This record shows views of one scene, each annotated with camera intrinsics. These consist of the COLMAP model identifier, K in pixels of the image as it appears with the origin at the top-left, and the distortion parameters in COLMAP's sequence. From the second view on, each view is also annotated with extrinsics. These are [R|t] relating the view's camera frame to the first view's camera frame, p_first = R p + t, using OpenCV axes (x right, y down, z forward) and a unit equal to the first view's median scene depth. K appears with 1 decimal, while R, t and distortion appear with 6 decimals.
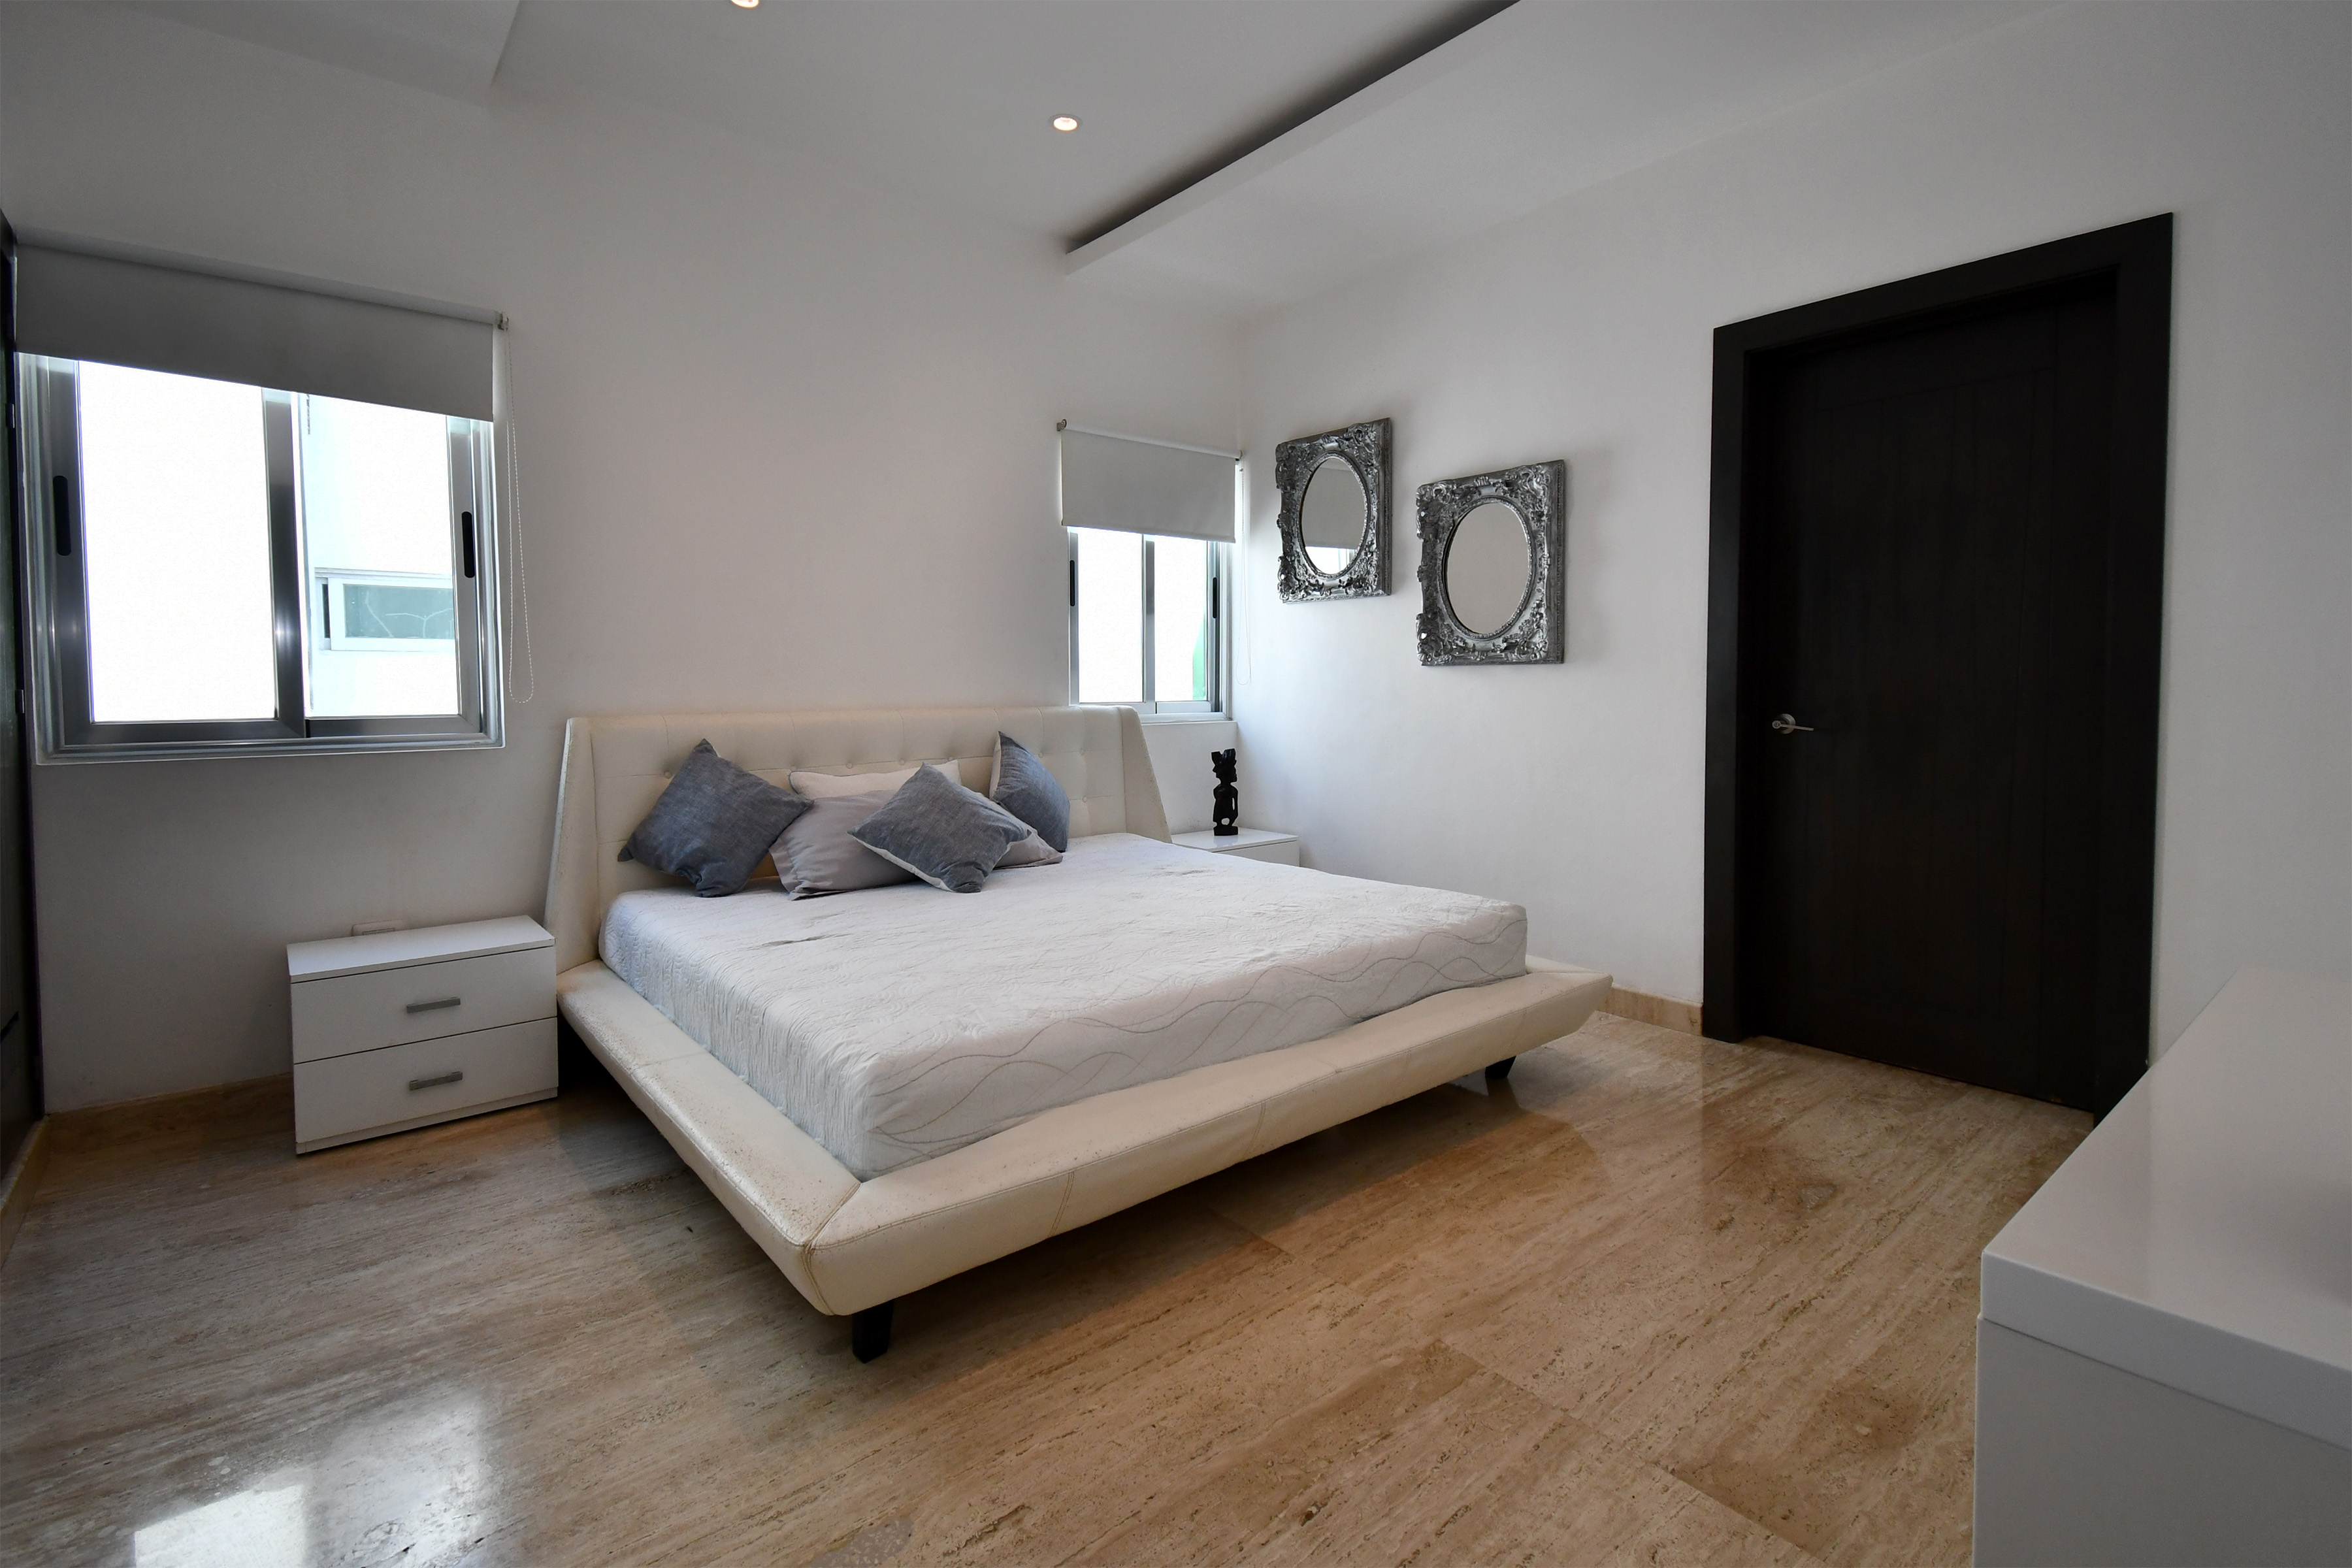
lens RADIAL K [[1090.8, 0, 1182.3], [0, 1090.8, 732.6], [0, 0, 1]] dist [0.023546, -0.026210]
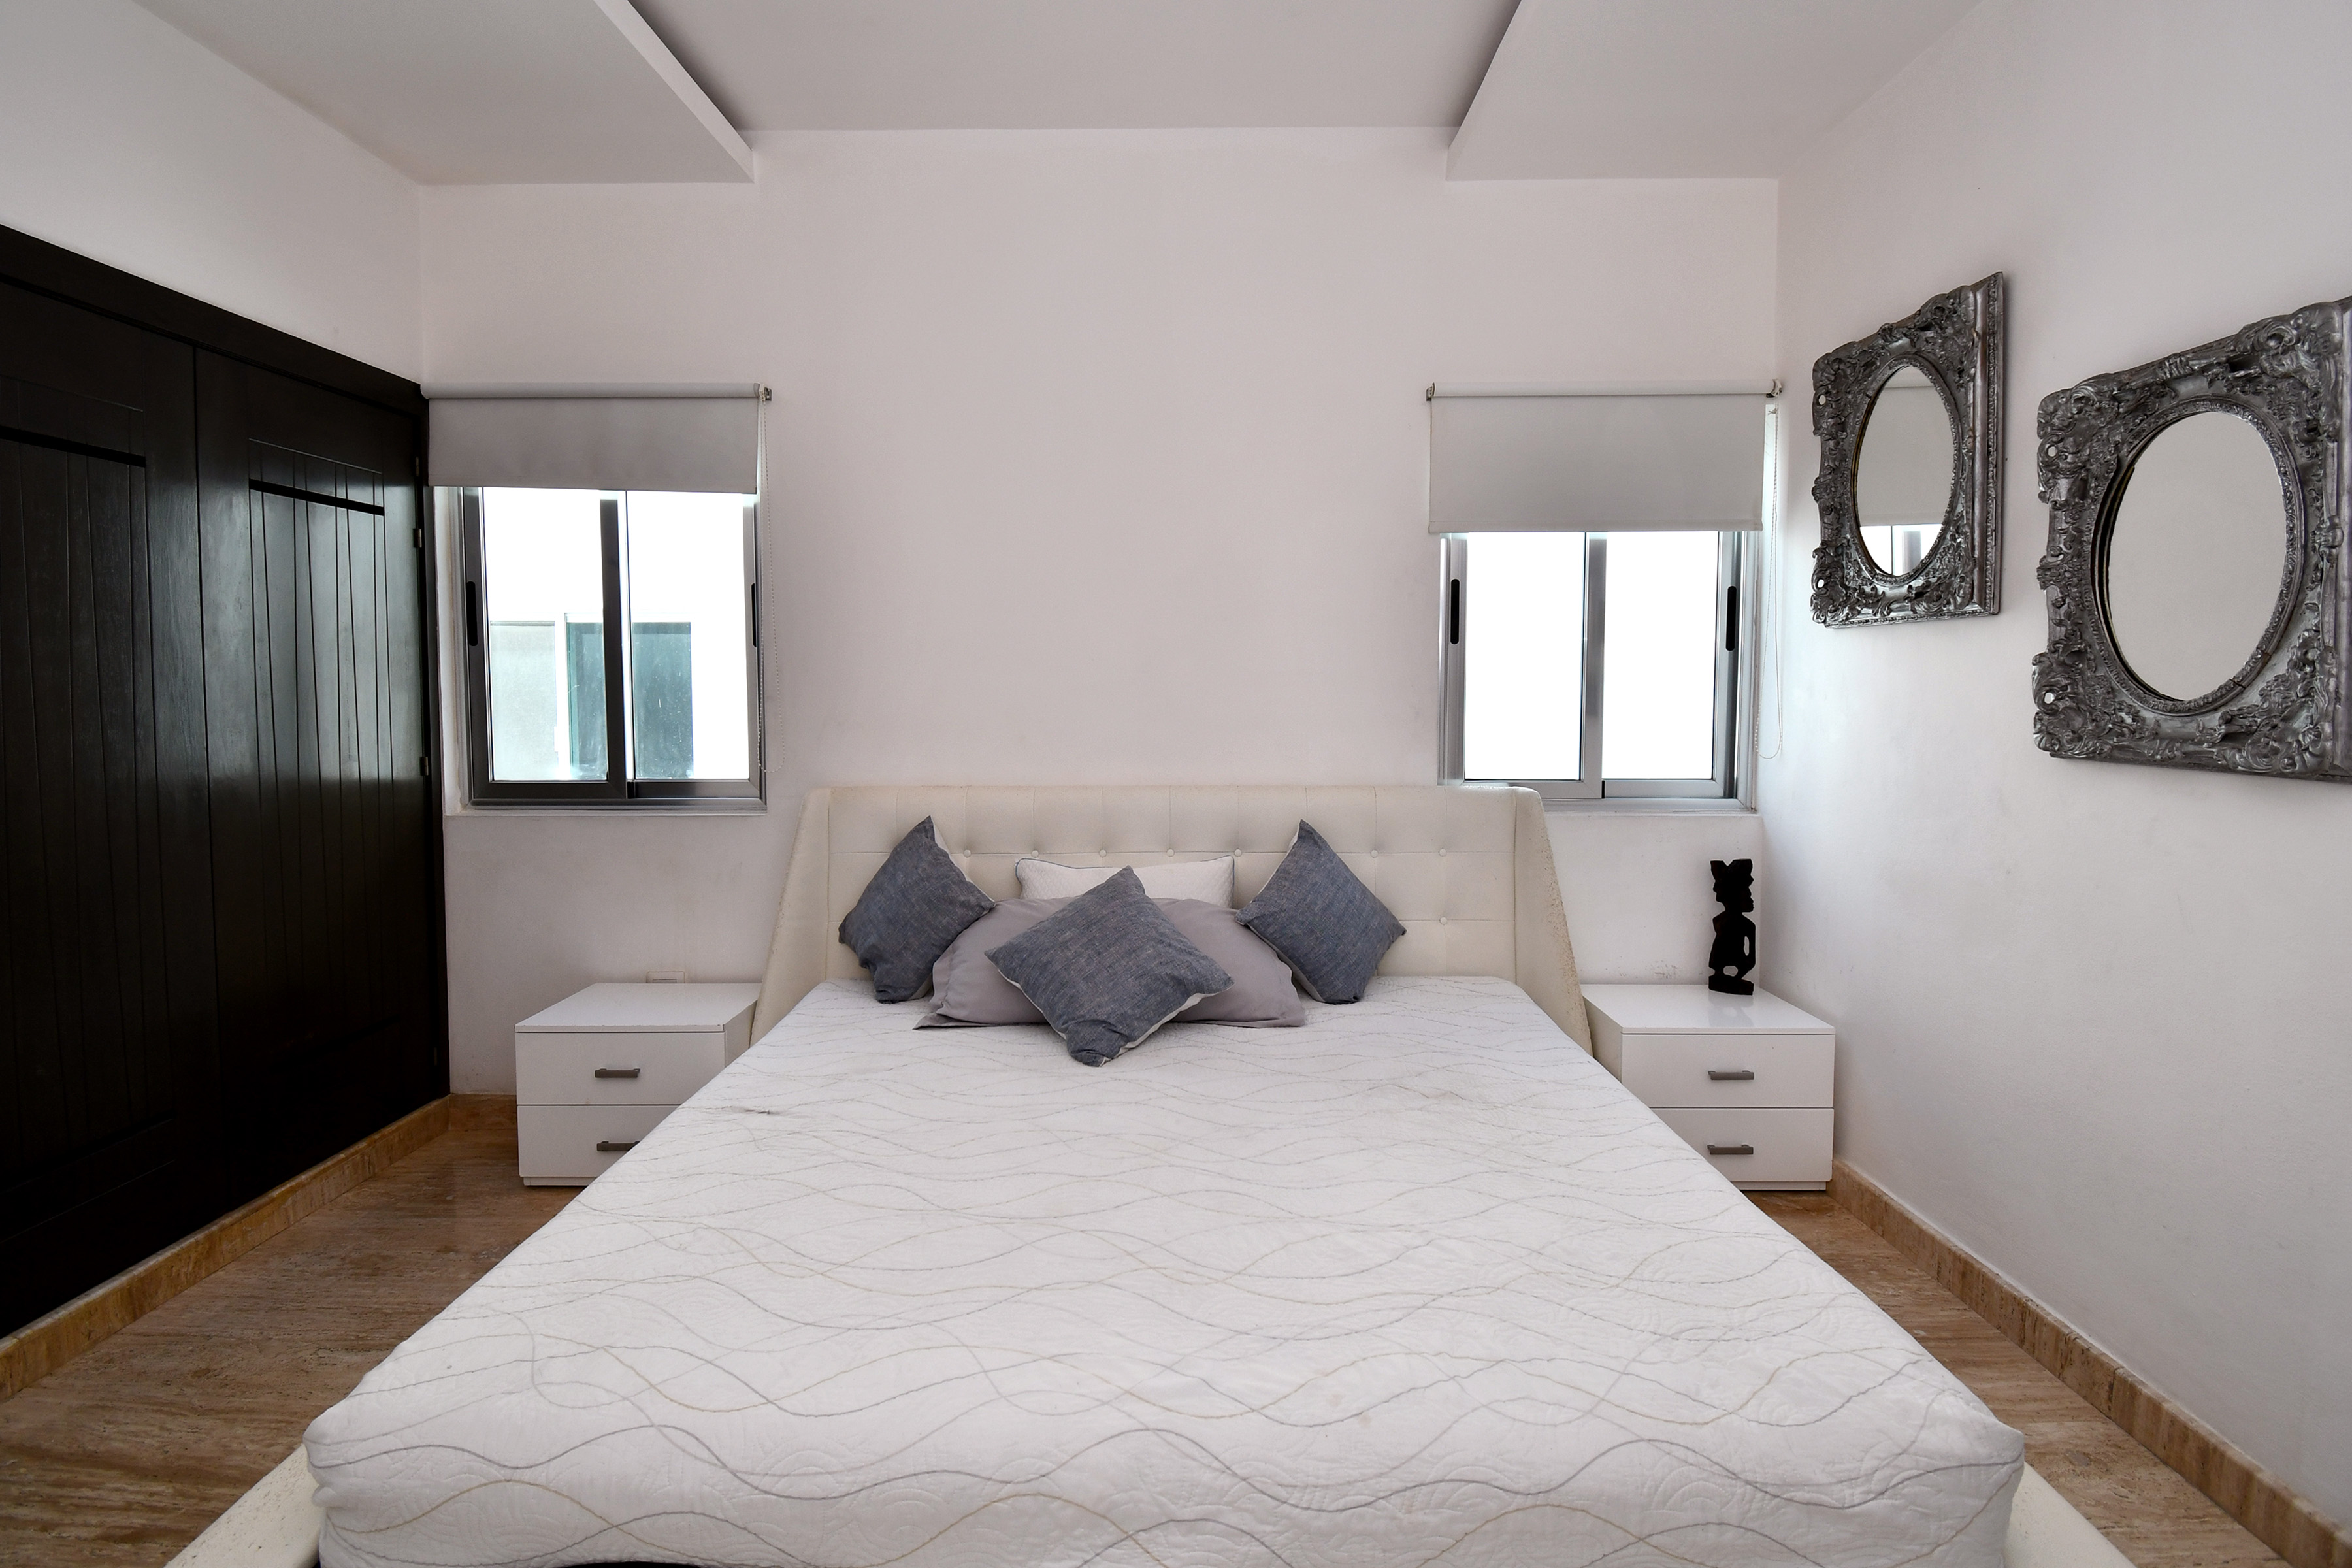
lens RADIAL K [[1090.8, 0, 1182.3], [0, 1090.8, 732.6], [0, 0, 1]] dist [0.023546, -0.026210]
pose [[0.755644, 0.034544, -0.654071, 0.249733], [-0.030512, 0.999381, 0.017530, -0.069524], [0.654271, 0.006711, 0.756230, 0.366373]]
